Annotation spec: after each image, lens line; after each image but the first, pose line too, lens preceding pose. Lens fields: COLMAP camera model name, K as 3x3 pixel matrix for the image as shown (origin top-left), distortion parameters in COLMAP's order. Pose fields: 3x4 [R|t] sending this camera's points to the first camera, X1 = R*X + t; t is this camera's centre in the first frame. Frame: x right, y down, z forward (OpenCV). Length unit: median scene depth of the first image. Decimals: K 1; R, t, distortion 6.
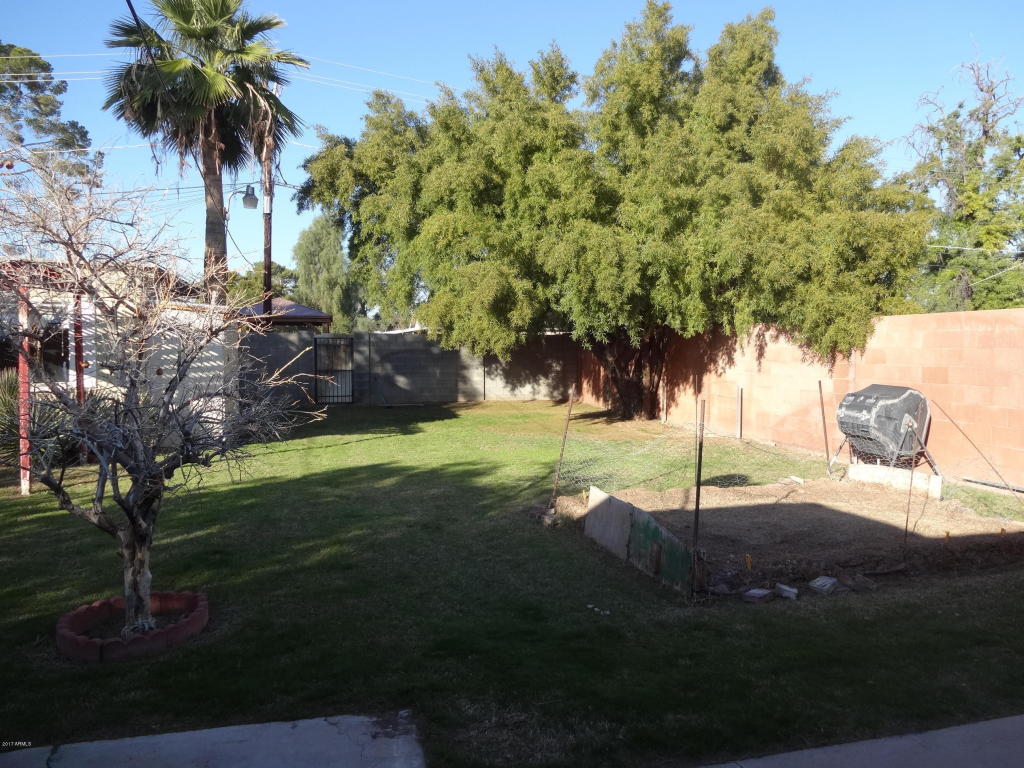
lens RADIAL K [[752.2, 0, 521.4], [0, 752.2, 384.4], [0, 0, 1]] dist [-0.013236, -0.000769]
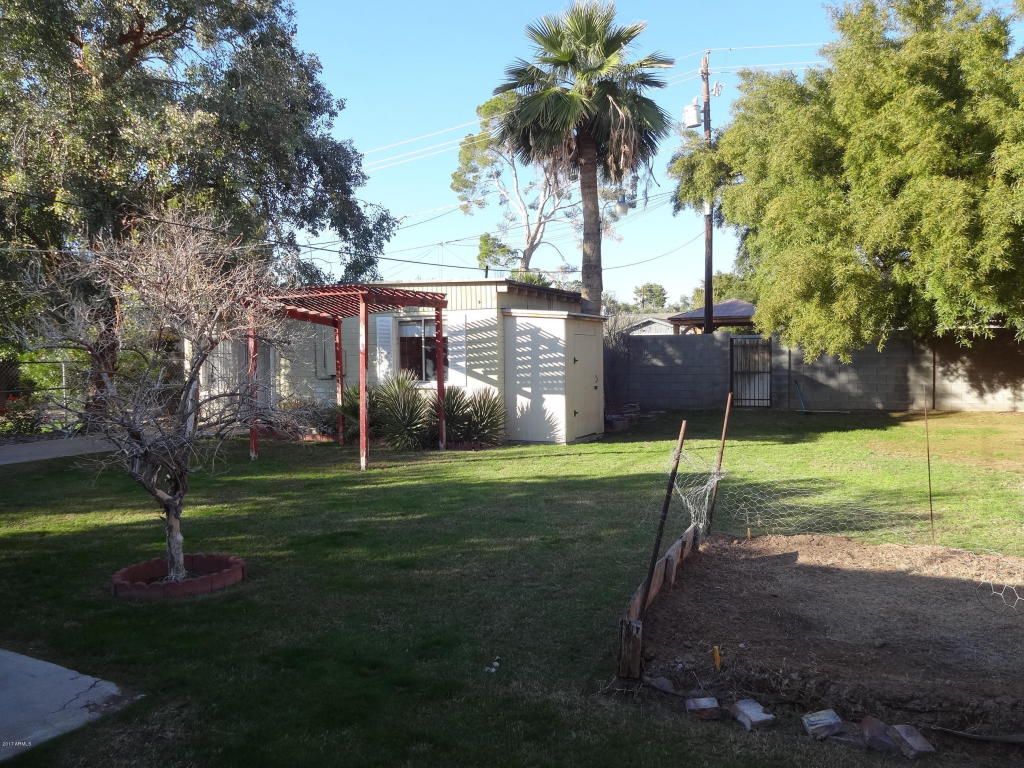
lens RADIAL K [[752.2, 0, 521.4], [0, 752.2, 384.4], [0, 0, 1]] dist [-0.013236, -0.000769]
pose [[0.758678, 0.019585, -0.651171, 0.236964], [-0.020165, 0.999775, 0.006575, -0.005394], [0.651153, 0.008142, 0.758903, 0.139706]]
